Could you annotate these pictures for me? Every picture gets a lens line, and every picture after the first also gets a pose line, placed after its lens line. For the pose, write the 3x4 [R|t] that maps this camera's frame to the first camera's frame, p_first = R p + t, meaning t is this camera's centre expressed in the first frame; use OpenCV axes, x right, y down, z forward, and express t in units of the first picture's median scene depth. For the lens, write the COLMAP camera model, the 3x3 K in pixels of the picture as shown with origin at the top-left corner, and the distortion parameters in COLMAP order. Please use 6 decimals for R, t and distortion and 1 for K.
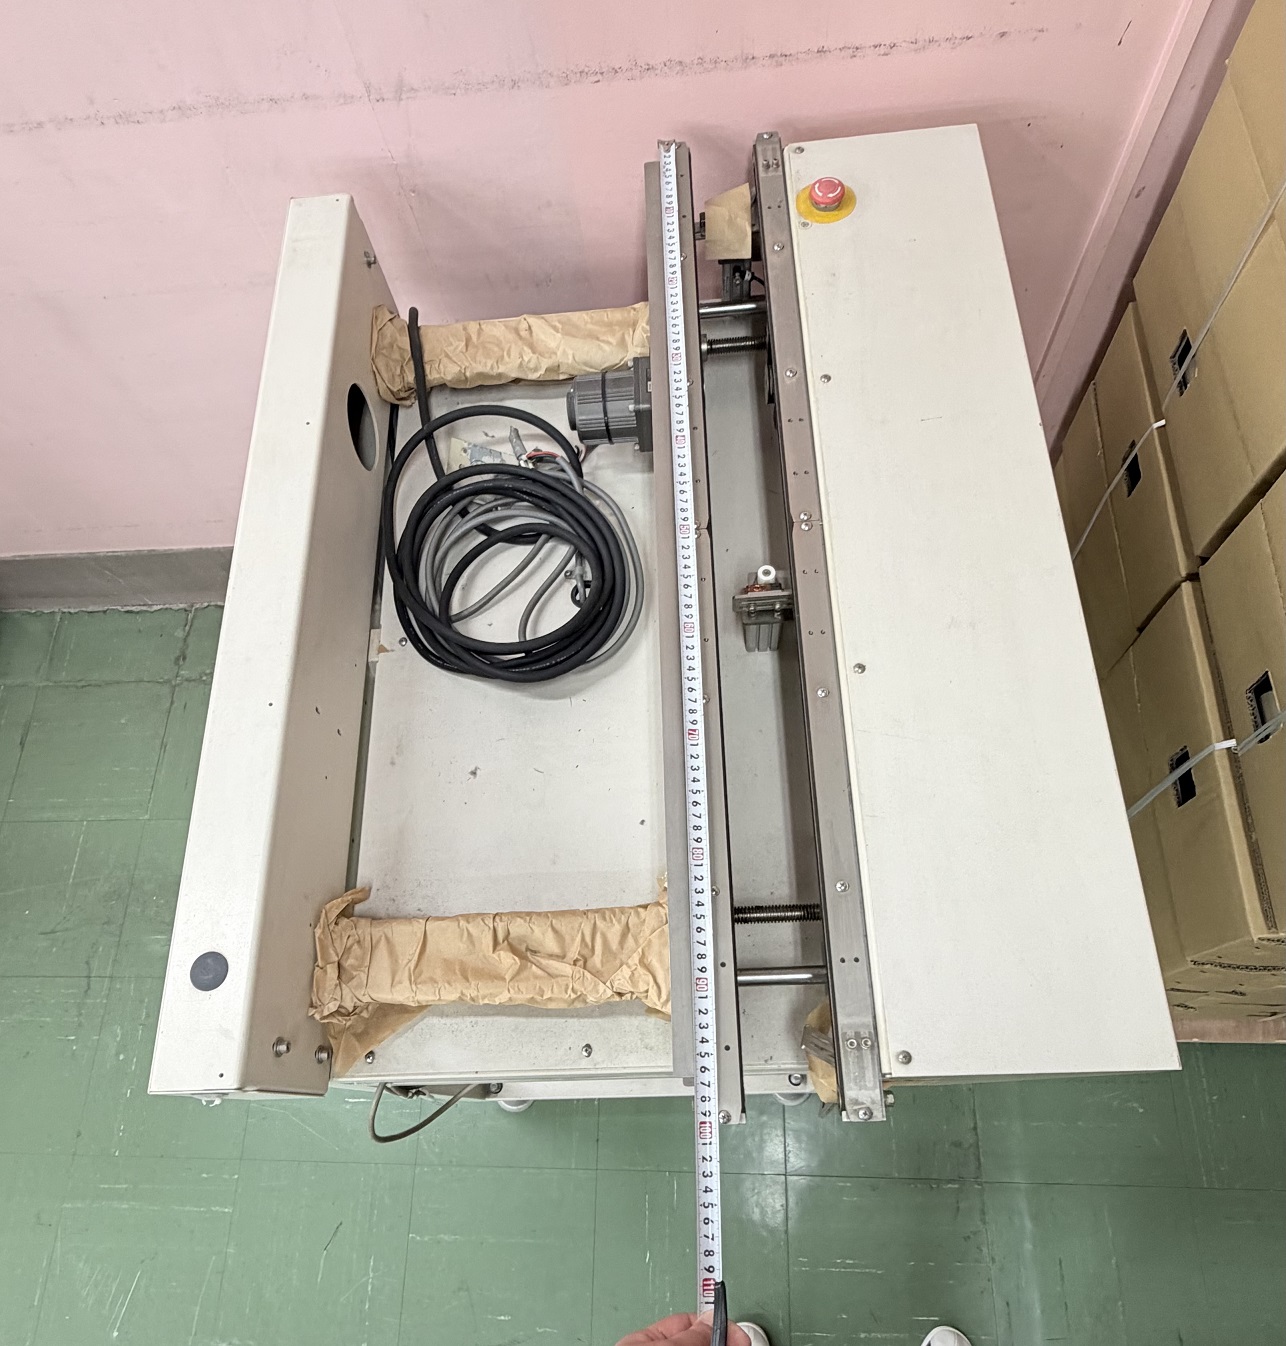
lens RADIAL K [[990.6, 0, 643.0], [0, 990.6, 673.0], [0, 0, 1]] dist [-0.002240, -0.002643]
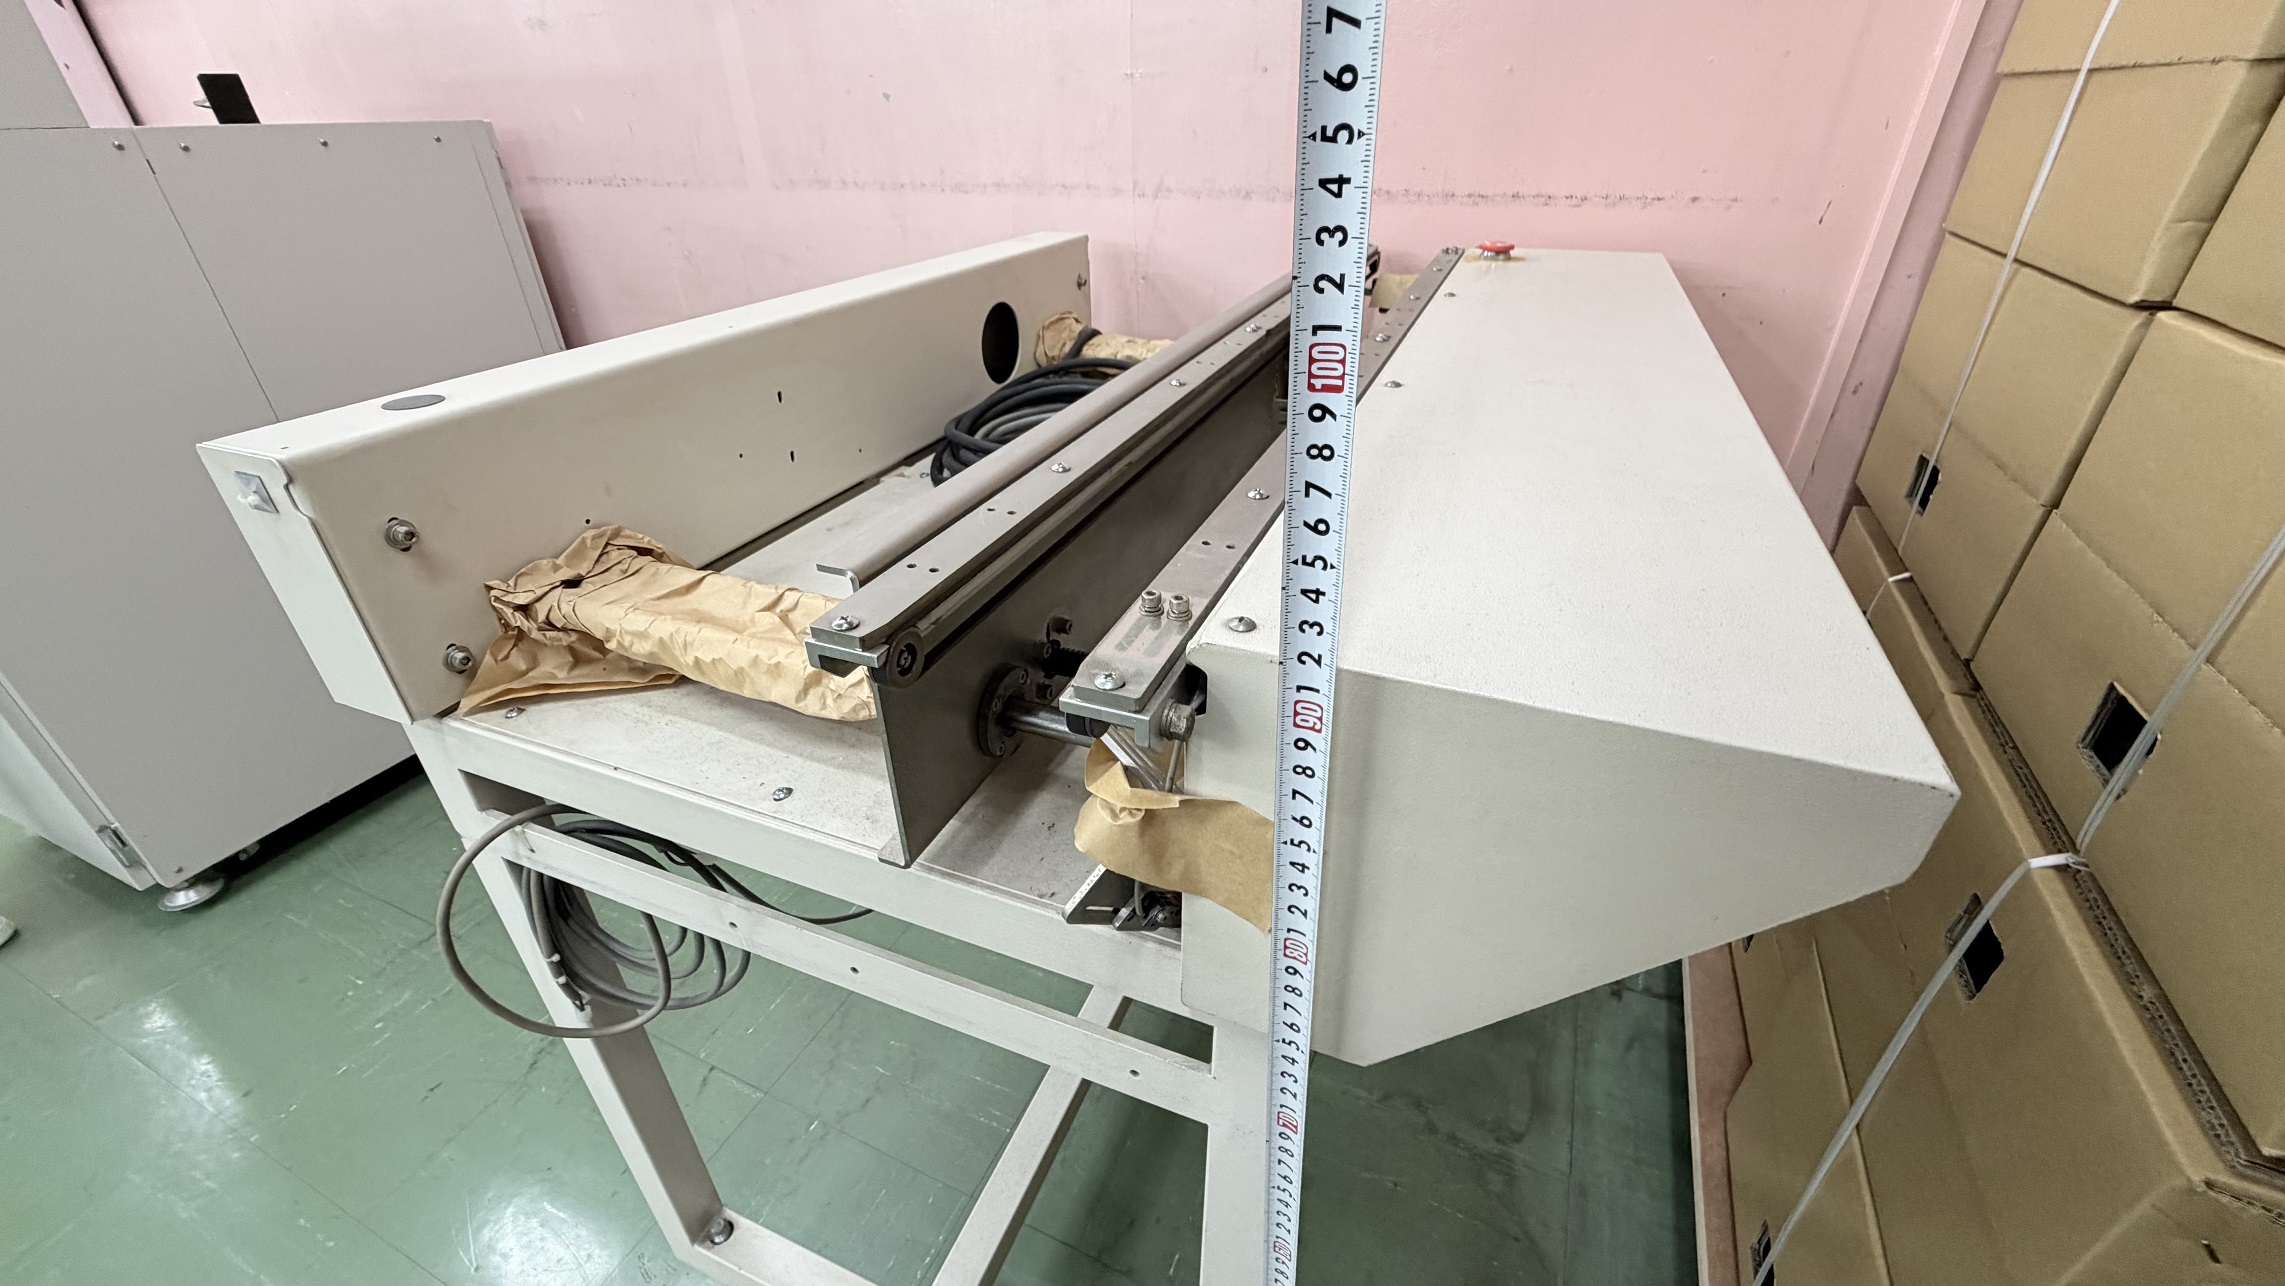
lens RADIAL K [[907.4, 0, 1177.5], [0, 907.4, 597.4], [0, 0, 1]] dist [0.000151, -0.000245]
pose [[0.924659, 0.233580, -0.300743, 0.234477], [-0.367663, 0.753254, -0.545374, 0.401421], [0.099147, 0.614857, 0.782382, 0.428051]]
